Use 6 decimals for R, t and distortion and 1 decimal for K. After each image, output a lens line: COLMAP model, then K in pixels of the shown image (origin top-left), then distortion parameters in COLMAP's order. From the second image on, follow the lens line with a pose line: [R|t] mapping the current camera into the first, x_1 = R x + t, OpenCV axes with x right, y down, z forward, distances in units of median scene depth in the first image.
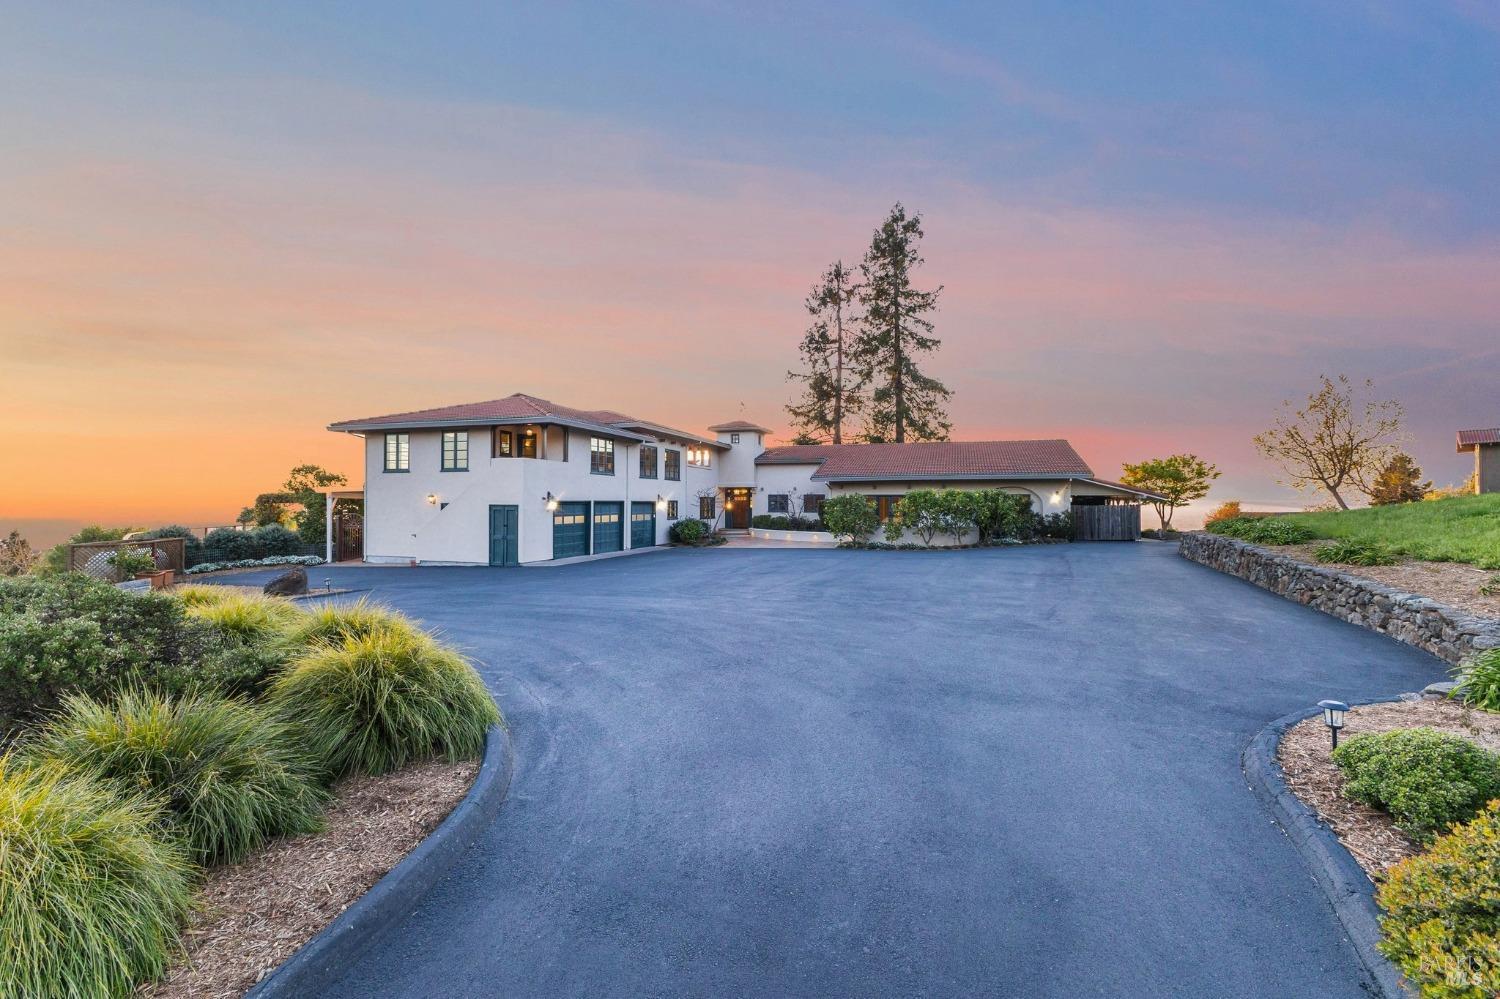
lens RADIAL K [[649.1, 0, 750.0], [0, 649.1, 499.5], [0, 0, 1]] dist [0.000280, 0.000019]
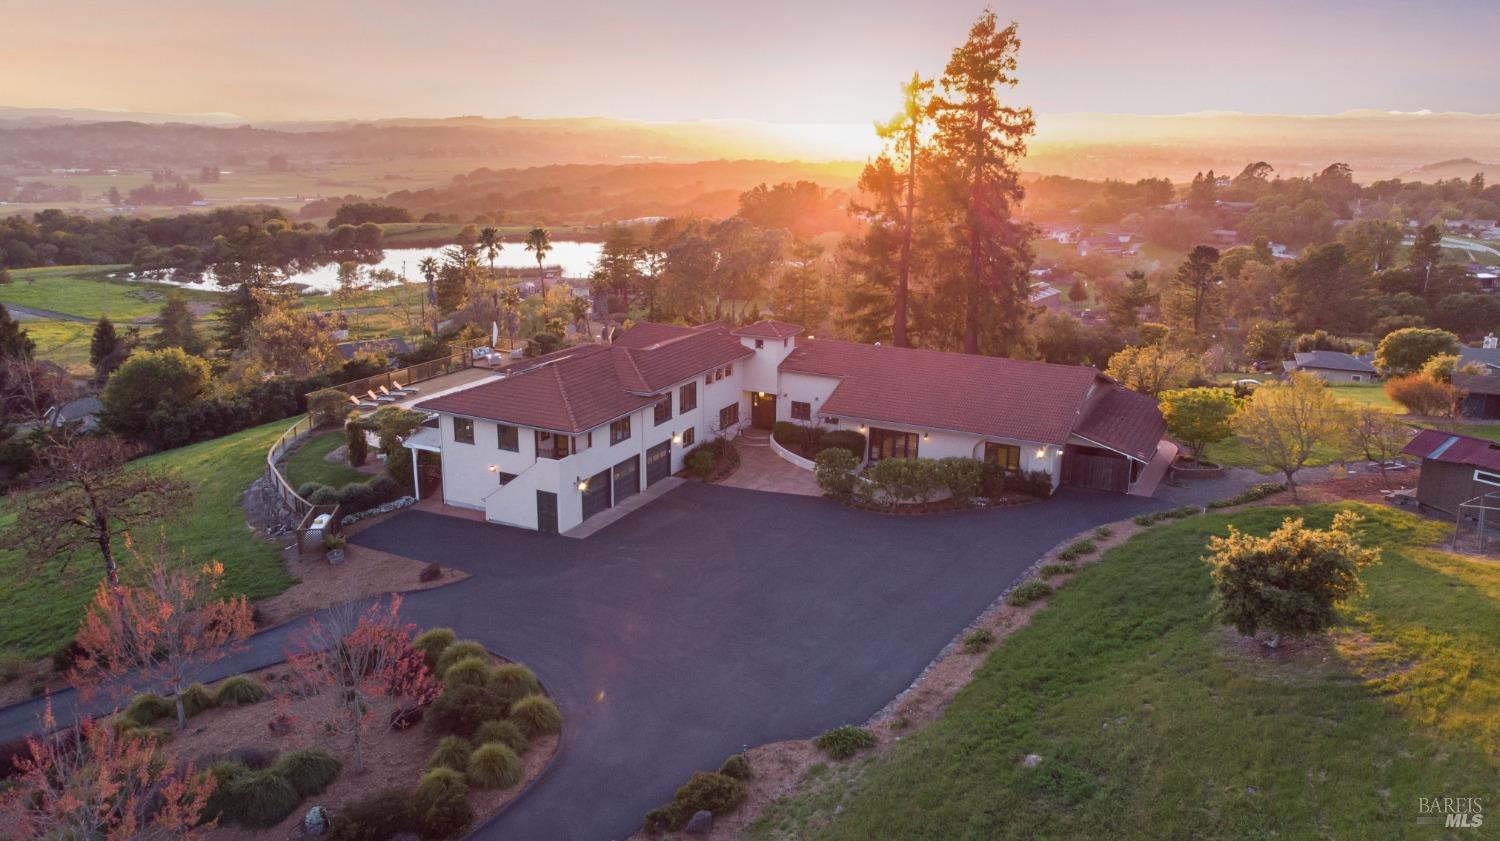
lens RADIAL K [[1086.0, 0, 750.0], [0, 1086.0, 420.5], [0, 0, 1]] dist [-0.001137, -0.000631]
pose [[0.987646, 0.051013, -0.148163, 0.281226], [-0.009674, 0.963571, 0.267279, -0.557623], [0.156400, -0.262544, 0.952161, -0.803838]]
